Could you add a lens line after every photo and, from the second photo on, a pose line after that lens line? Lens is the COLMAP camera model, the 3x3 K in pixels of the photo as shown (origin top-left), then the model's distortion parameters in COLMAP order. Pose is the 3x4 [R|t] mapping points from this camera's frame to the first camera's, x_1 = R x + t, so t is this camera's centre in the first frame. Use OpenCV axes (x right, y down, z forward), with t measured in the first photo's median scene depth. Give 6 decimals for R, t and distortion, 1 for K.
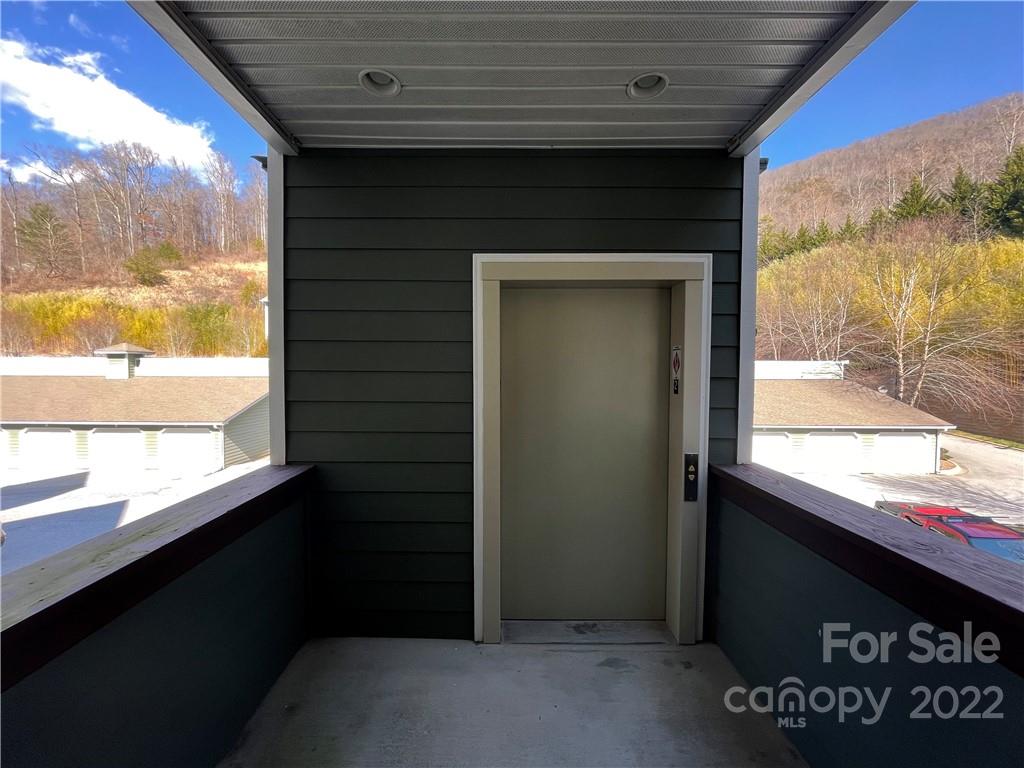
lens RADIAL K [[407.9, 0, 514.6], [0, 407.9, 383.5], [0, 0, 1]] dist [-0.004401, -0.000813]
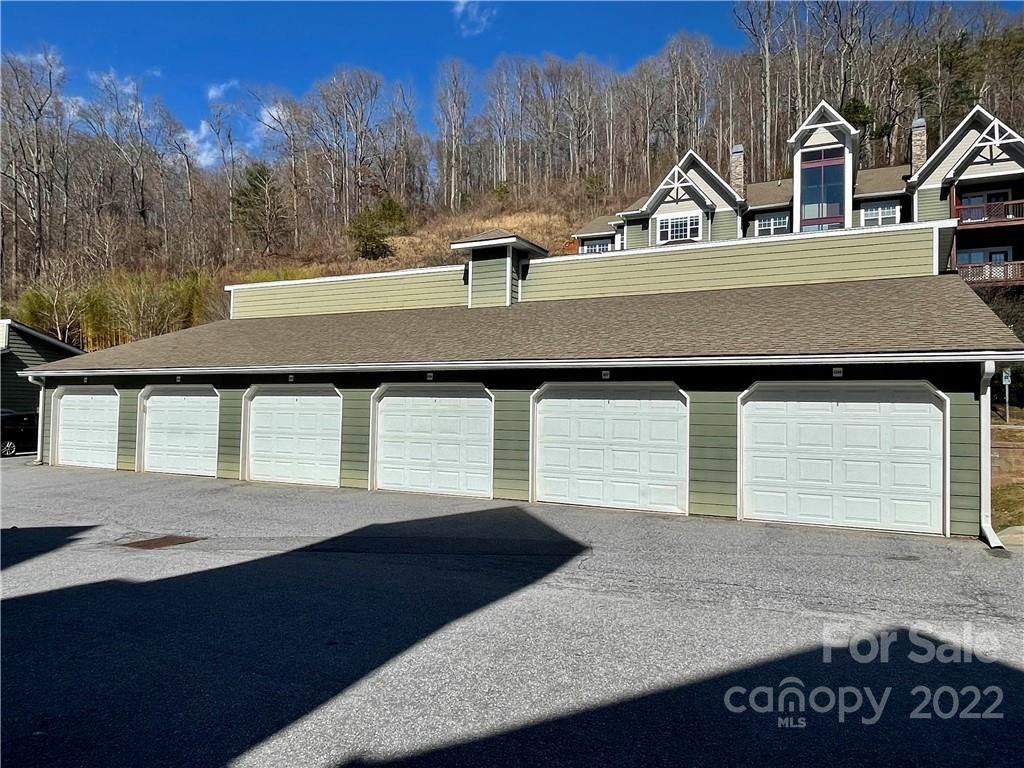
lens RADIAL K [[694.0, 0, 509.2], [0, 694.0, 386.2], [0, 0, 1]] dist [0.006006, 0.000659]
pose [[0.890314, -0.006297, -0.455304, -0.210218], [-0.025523, 0.997642, -0.063707, 0.040034], [0.454631, 0.068340, 0.888054, 0.121167]]
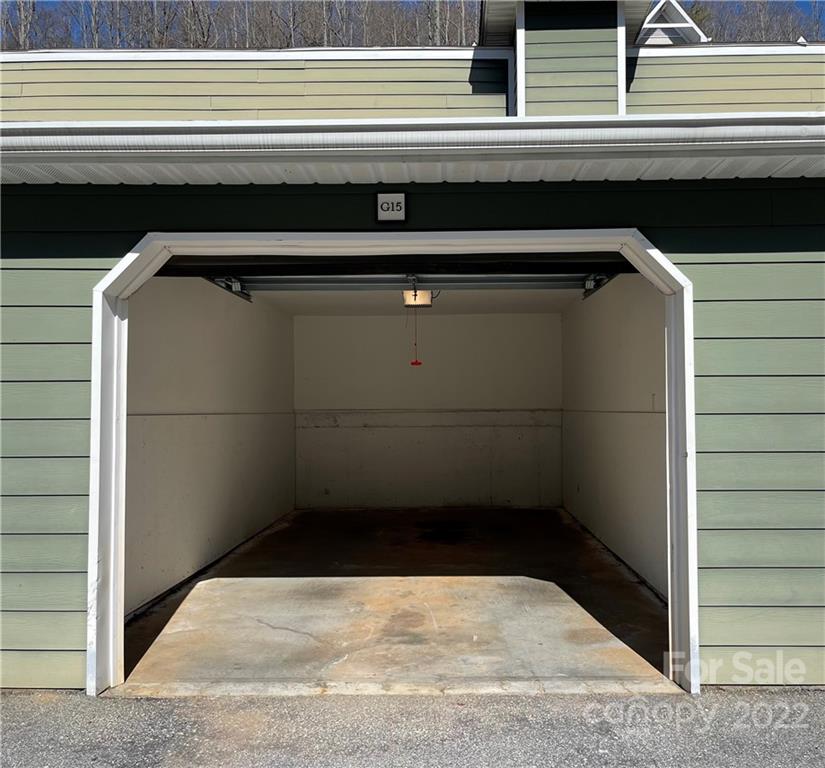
lens RADIAL K [[739.3, 0, 412.4], [0, 739.3, 384.3], [0, 0, 1]] dist [0.015858, 0.011624]
pose [[0.999835, -0.011361, -0.014146, -0.357844], [0.010592, 0.998525, -0.053253, 0.040155], [0.014730, 0.053094, 0.998481, 0.226283]]
